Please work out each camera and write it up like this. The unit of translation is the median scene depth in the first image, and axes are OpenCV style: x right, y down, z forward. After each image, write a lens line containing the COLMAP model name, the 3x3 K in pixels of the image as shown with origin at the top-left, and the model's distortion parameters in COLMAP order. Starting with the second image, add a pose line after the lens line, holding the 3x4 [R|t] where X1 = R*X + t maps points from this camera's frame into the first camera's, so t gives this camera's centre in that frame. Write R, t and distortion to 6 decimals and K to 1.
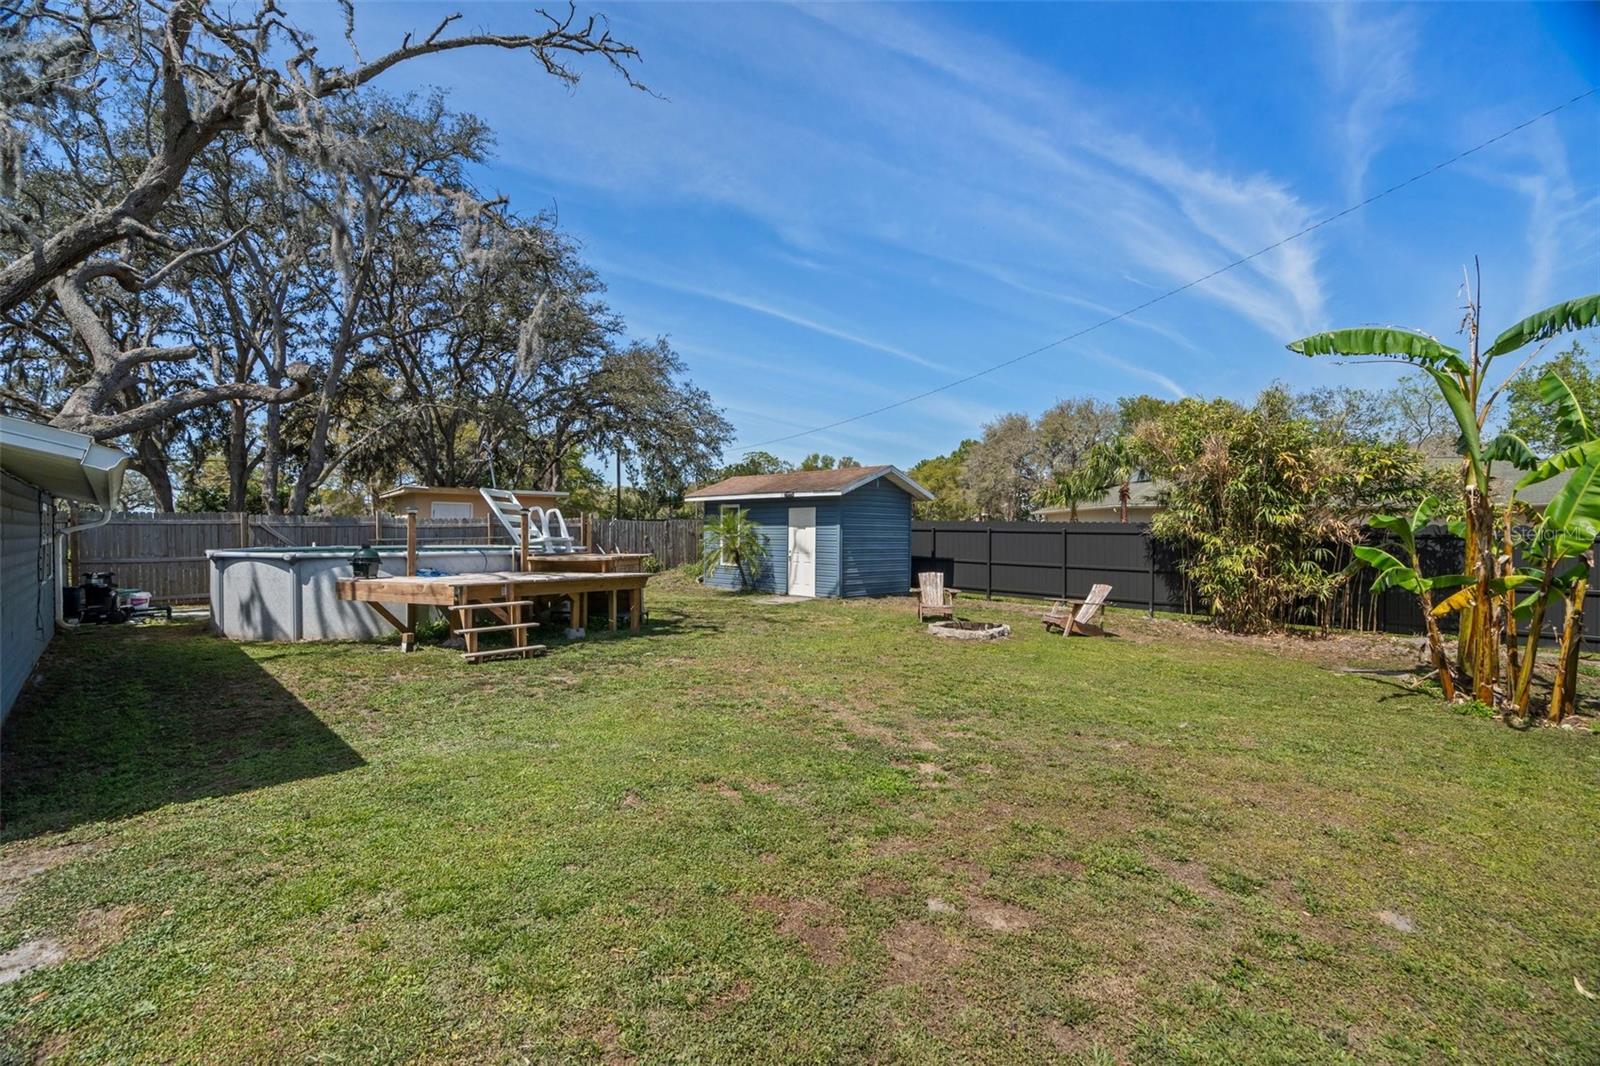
lens RADIAL K [[723.2, 0, 801.9], [0, 723.2, 545.6], [0, 0, 1]] dist [-0.006754, 0.001068]
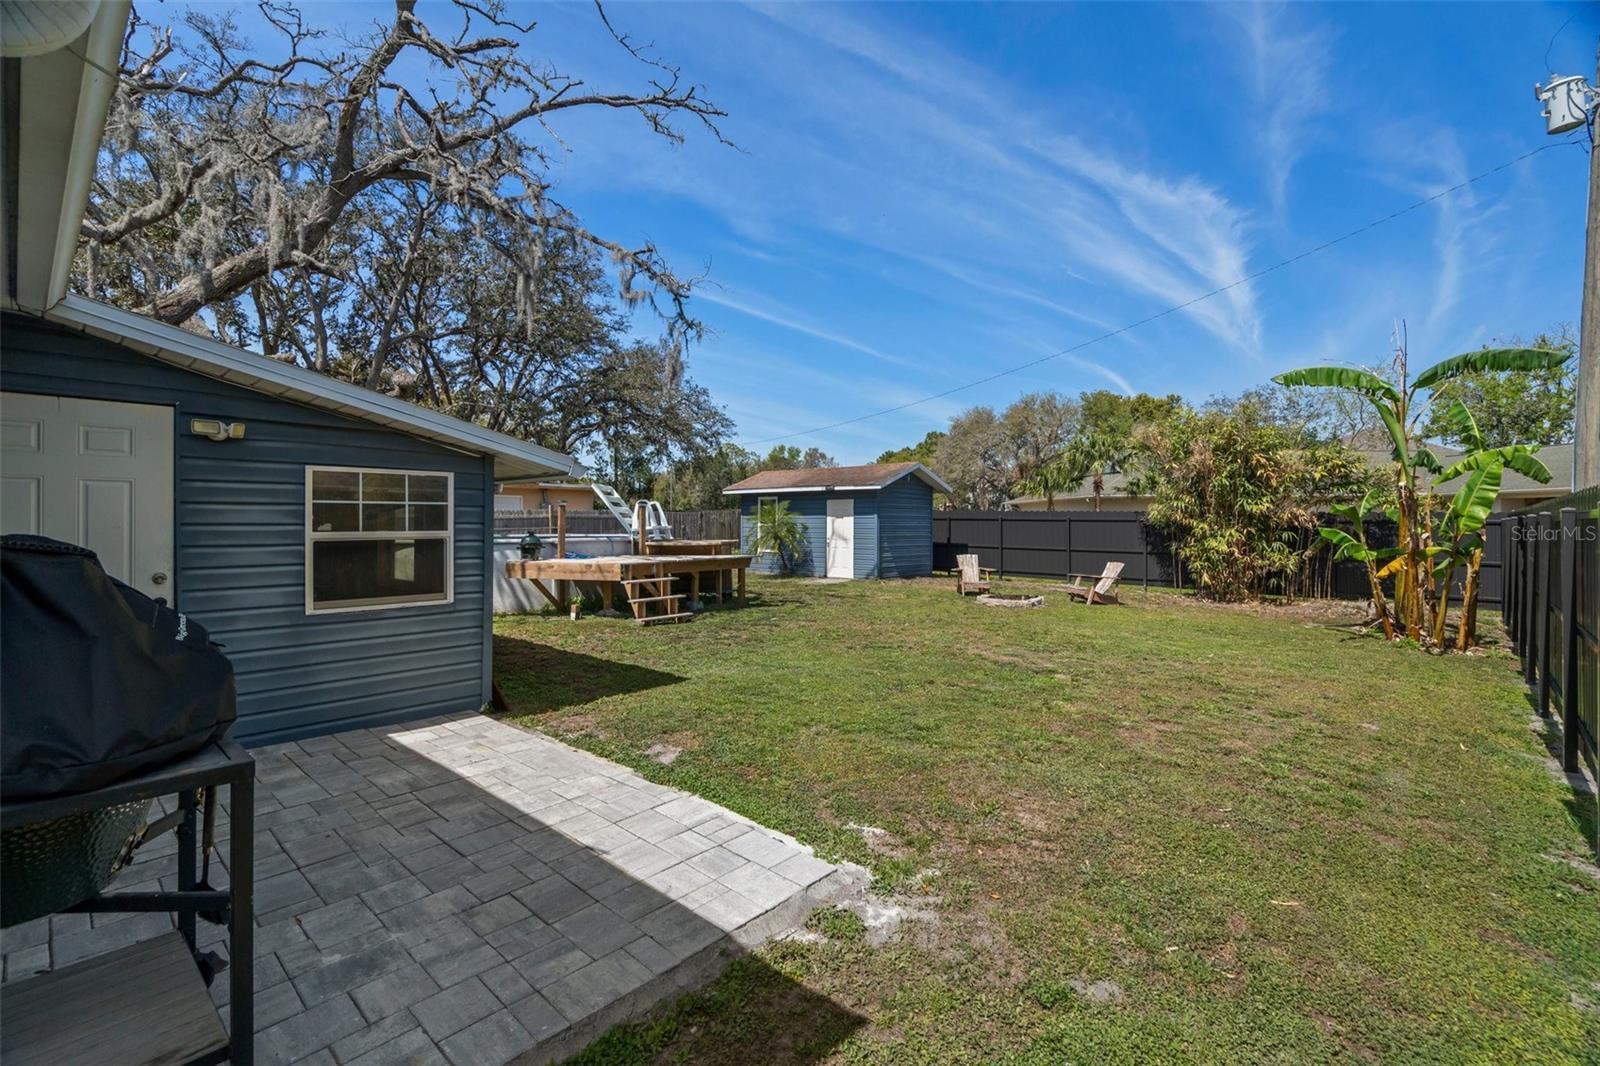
lens RADIAL K [[723.2, 0, 803.7], [0, 723.2, 528.9], [0, 0, 1]] dist [-0.006754, 0.001068]
pose [[0.997755, -0.005803, 0.066711, -0.190794], [0.006460, 0.999933, -0.009634, 0.006467], [-0.066650, 0.010044, 0.997726, -0.186214]]
